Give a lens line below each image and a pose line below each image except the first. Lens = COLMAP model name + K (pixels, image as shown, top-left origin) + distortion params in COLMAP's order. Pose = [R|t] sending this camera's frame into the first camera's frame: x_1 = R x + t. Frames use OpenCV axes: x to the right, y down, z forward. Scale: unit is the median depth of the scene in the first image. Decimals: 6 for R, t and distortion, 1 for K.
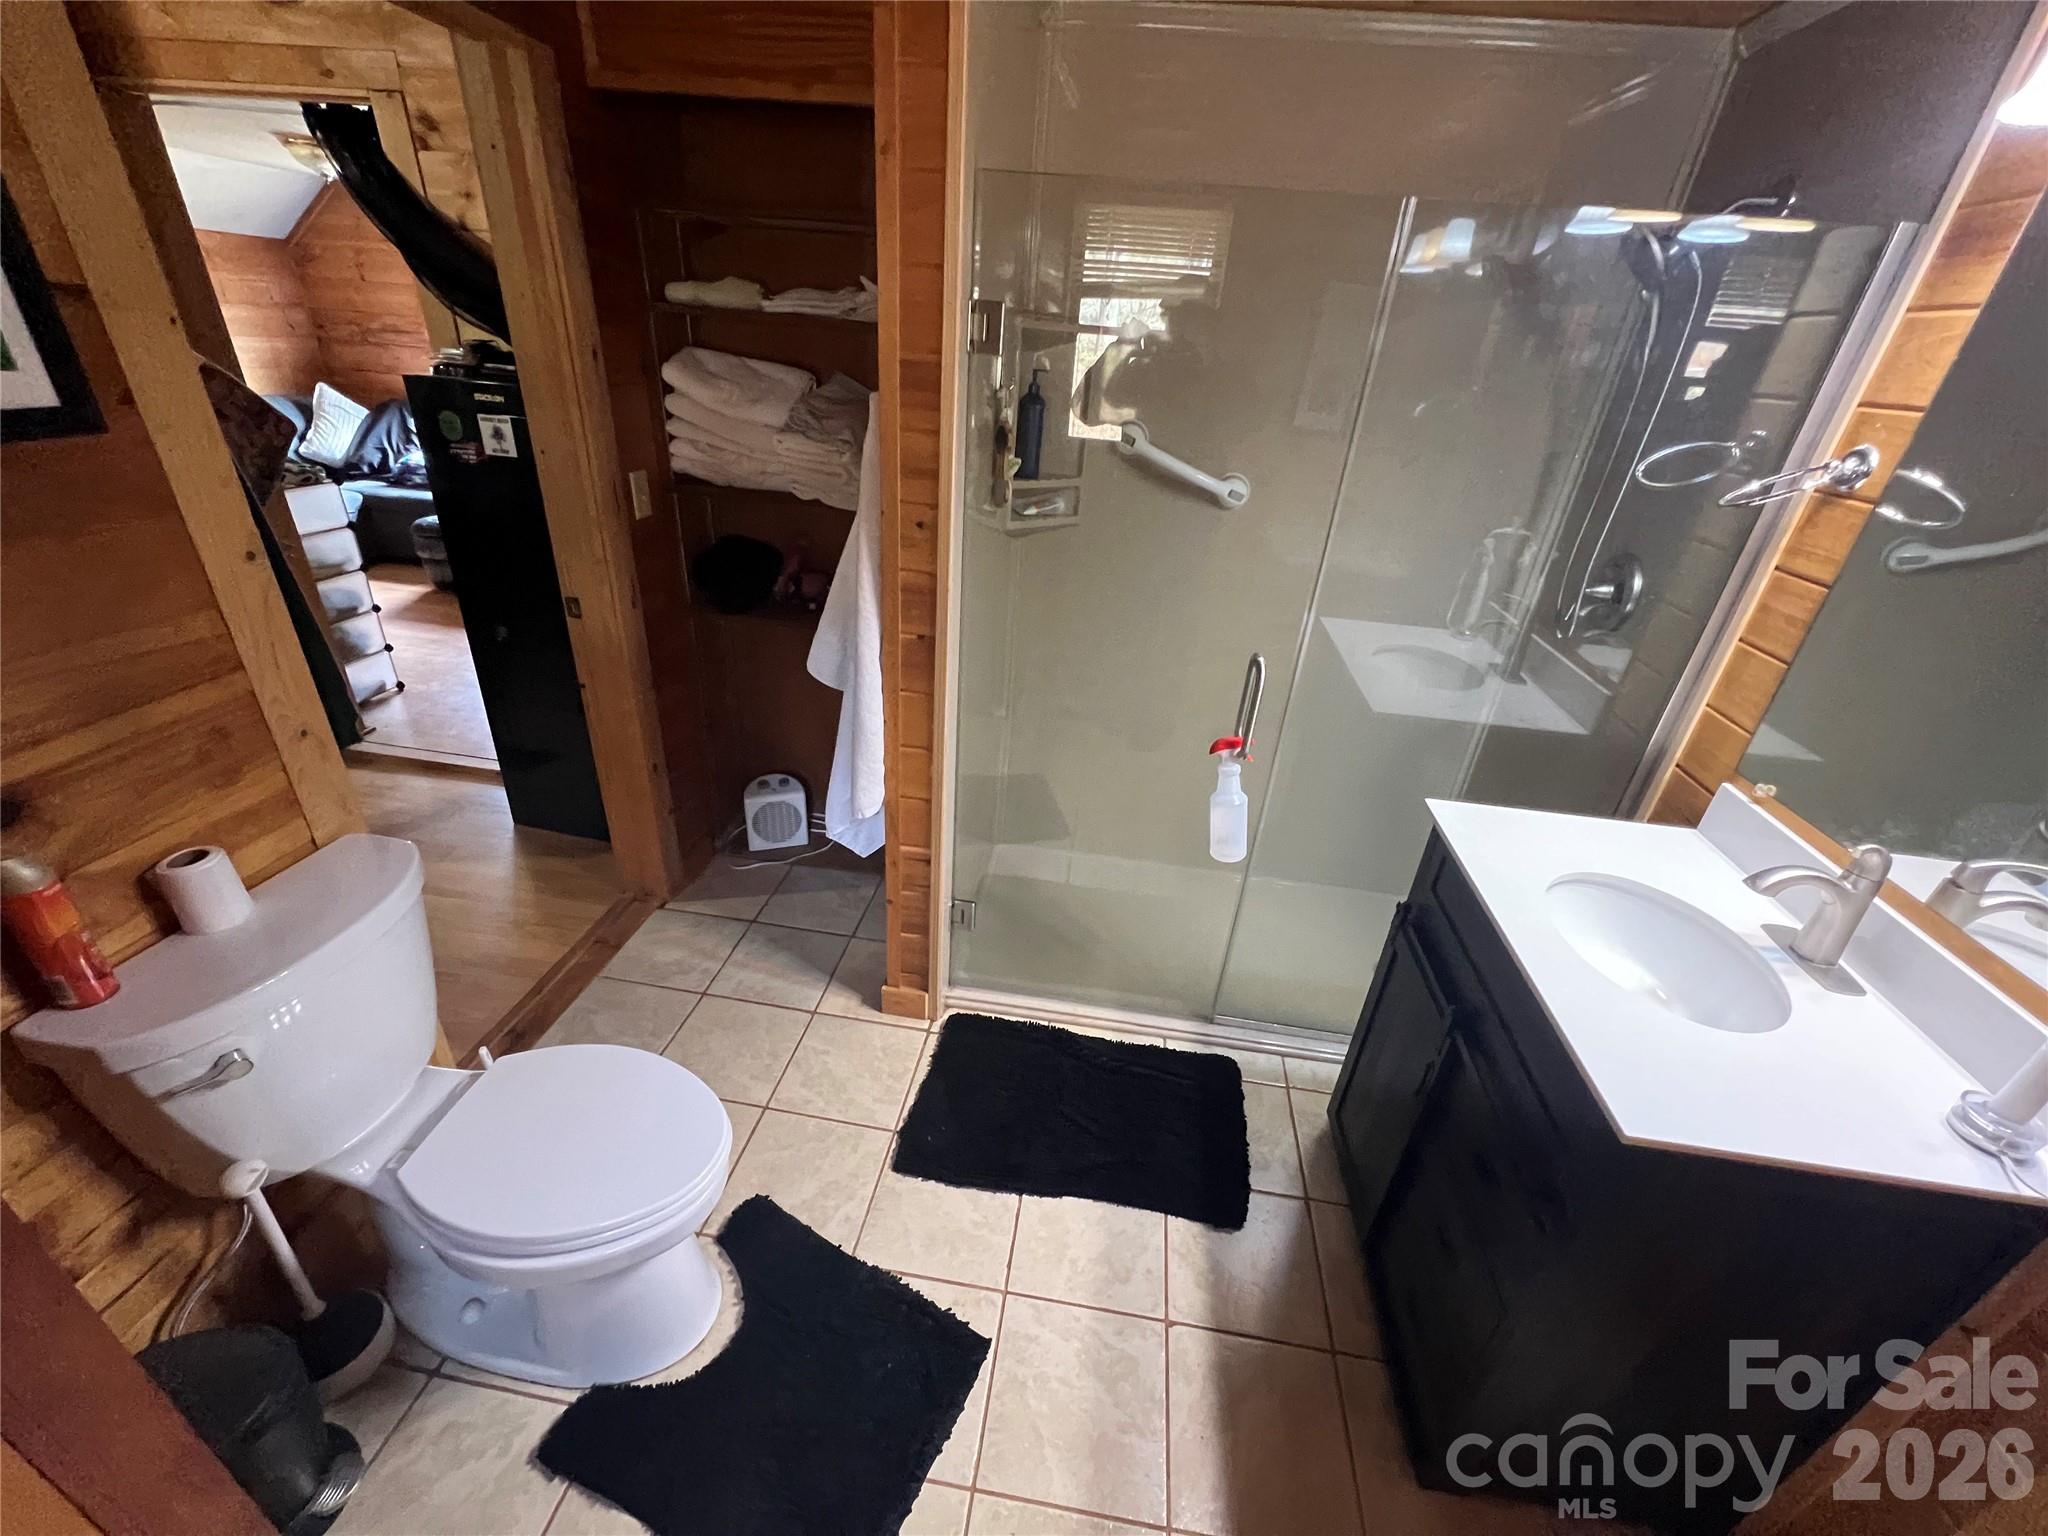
lens RADIAL K [[812.7, 0, 1029.6], [0, 812.7, 770.0], [0, 0, 1]] dist [0.001355, -0.000091]
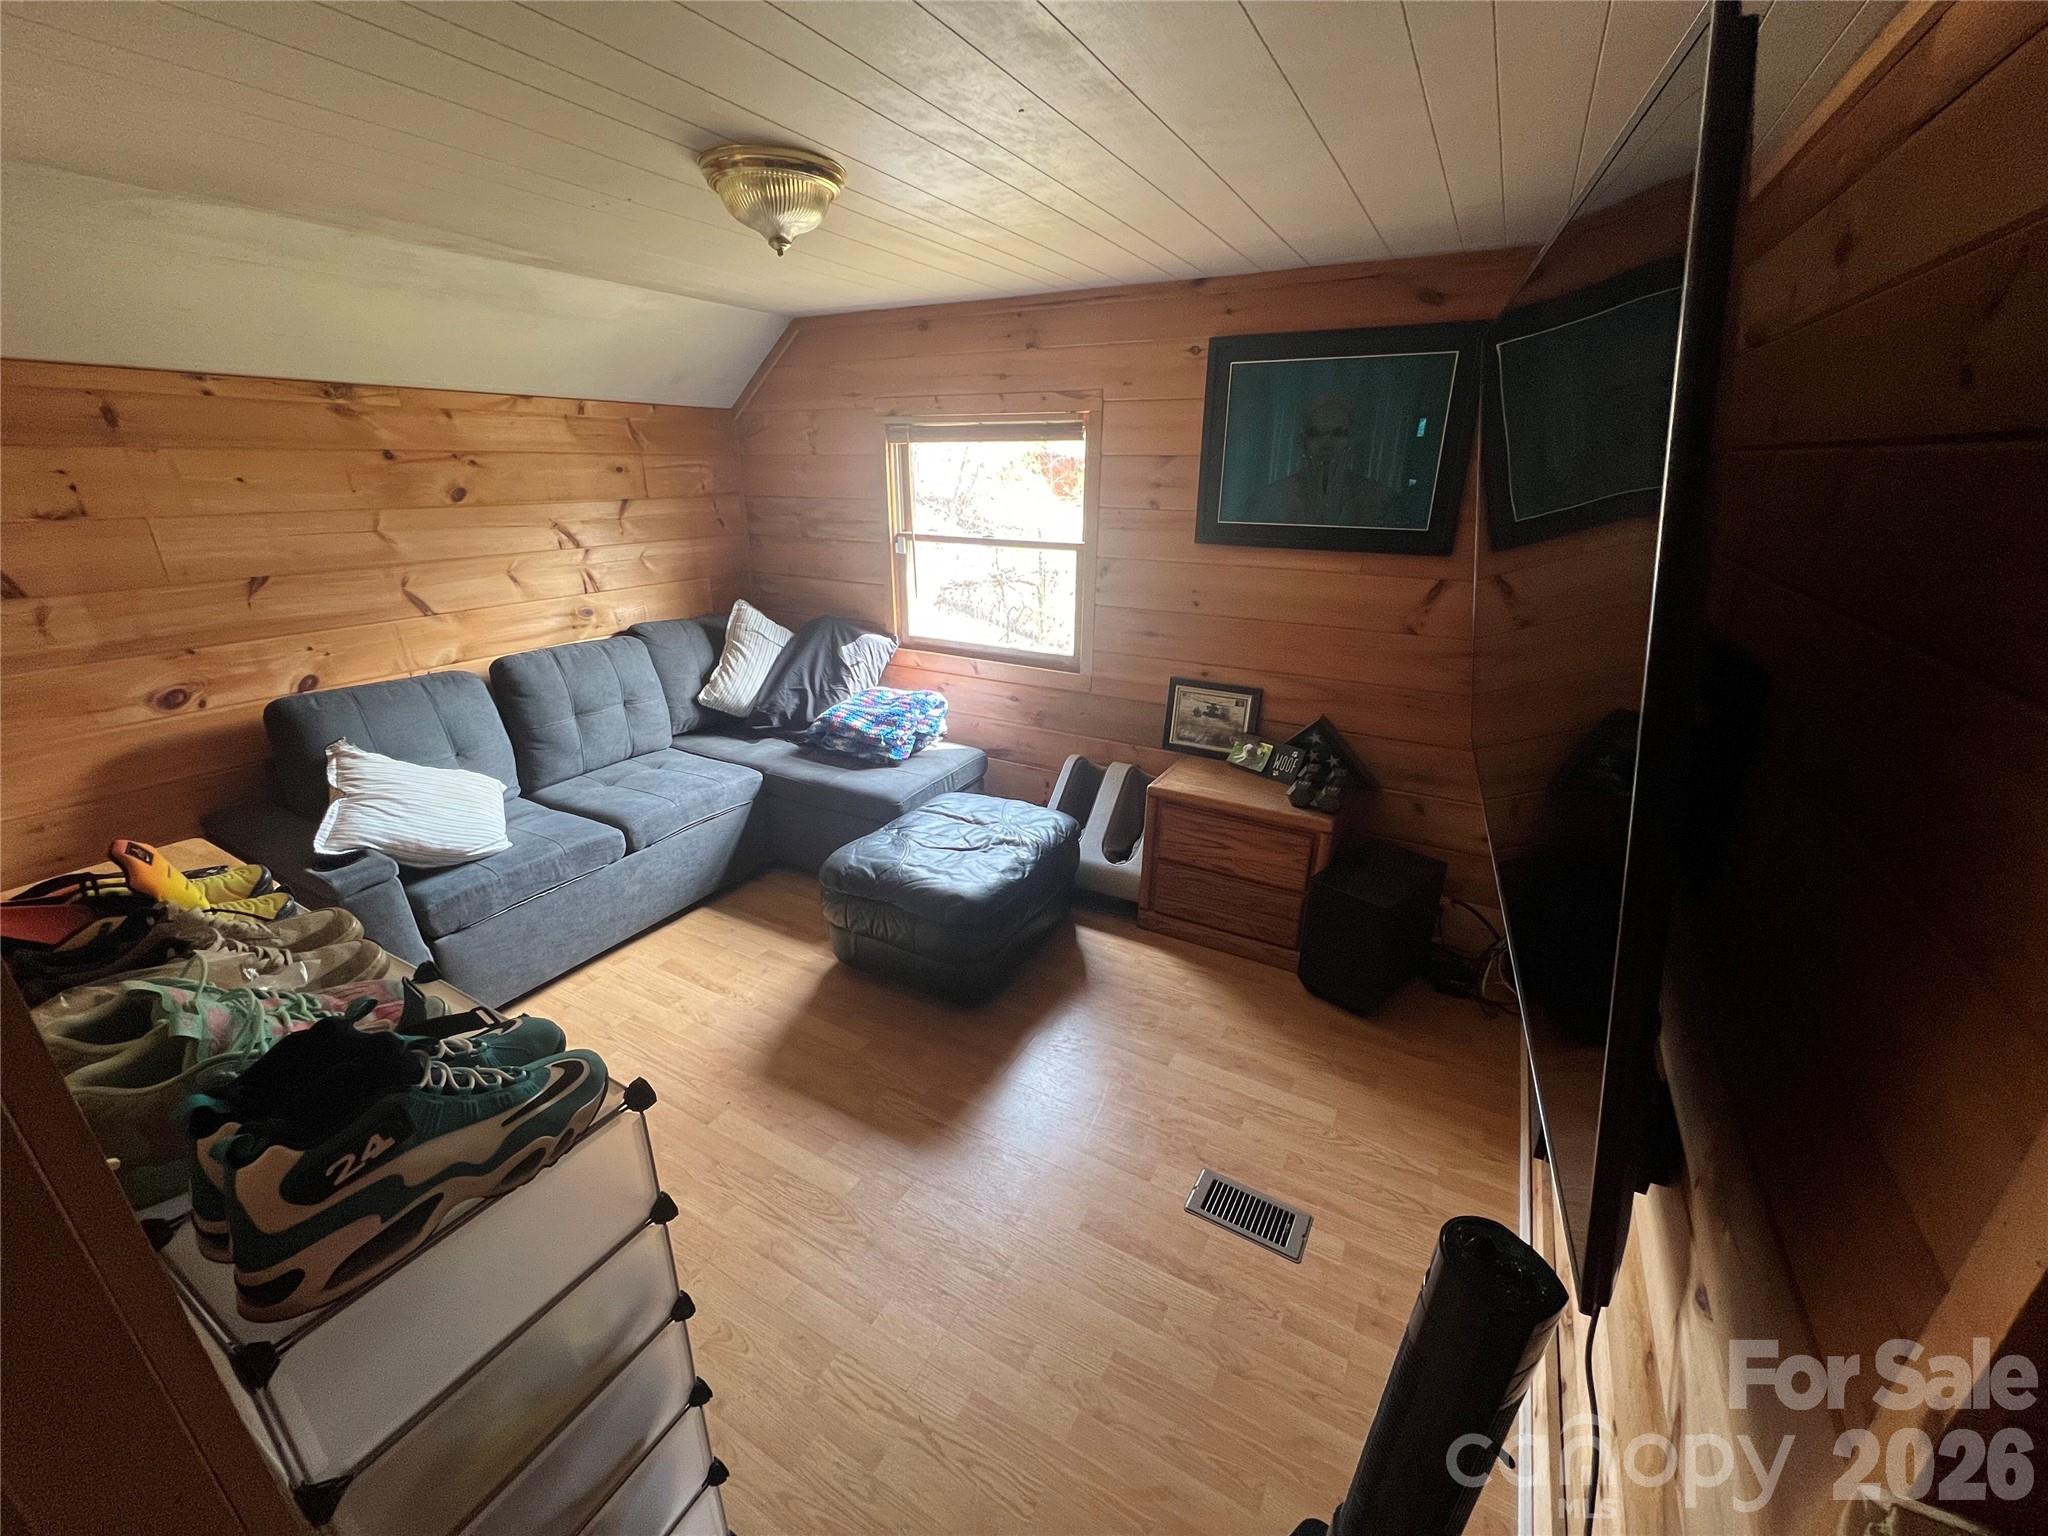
lens RADIAL K [[812.7, 0, 1031.1], [0, 812.7, 765.9], [0, 0, 1]] dist [0.001355, -0.000091]
pose [[0.931044, 0.062789, -0.359464, -0.387235], [-0.111947, 0.986732, -0.117596, -0.283310], [0.347310, 0.149728, 0.925720, 0.470918]]
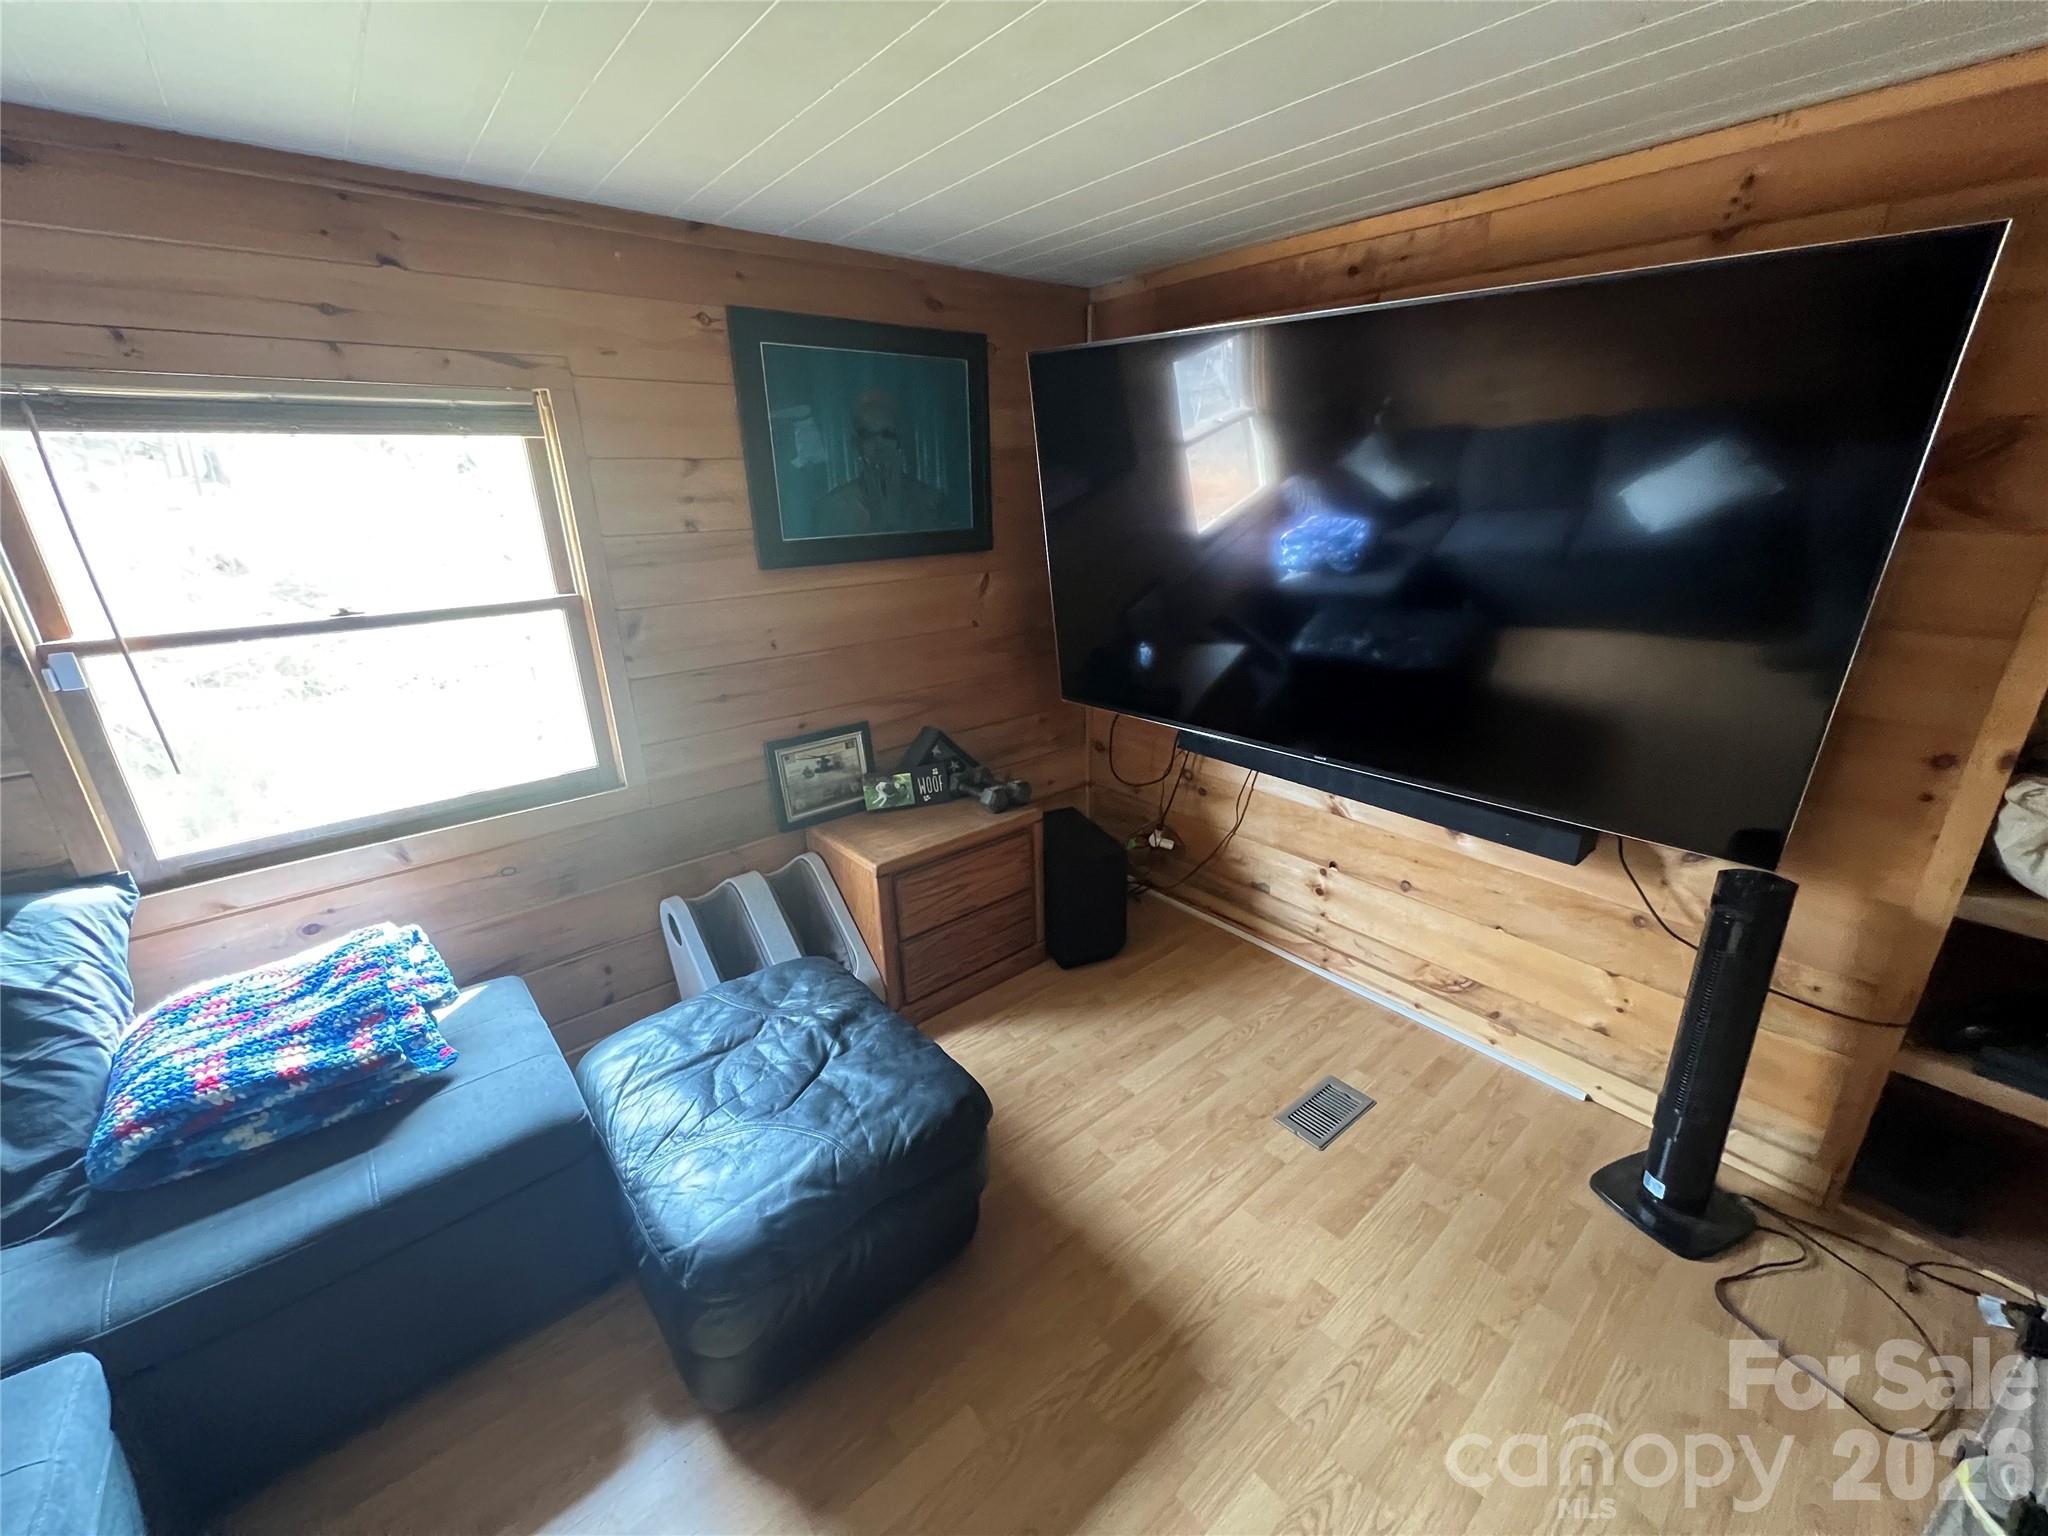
lens RADIAL K [[812.7, 0, 1032.0], [0, 812.7, 766.9], [0, 0, 1]] dist [0.001355, -0.000091]
pose [[0.663740, -0.329929, 0.671264, -0.733648], [0.406231, 0.912568, 0.046853, -0.379371], [-0.628032, 0.241590, 0.739736, 0.617189]]
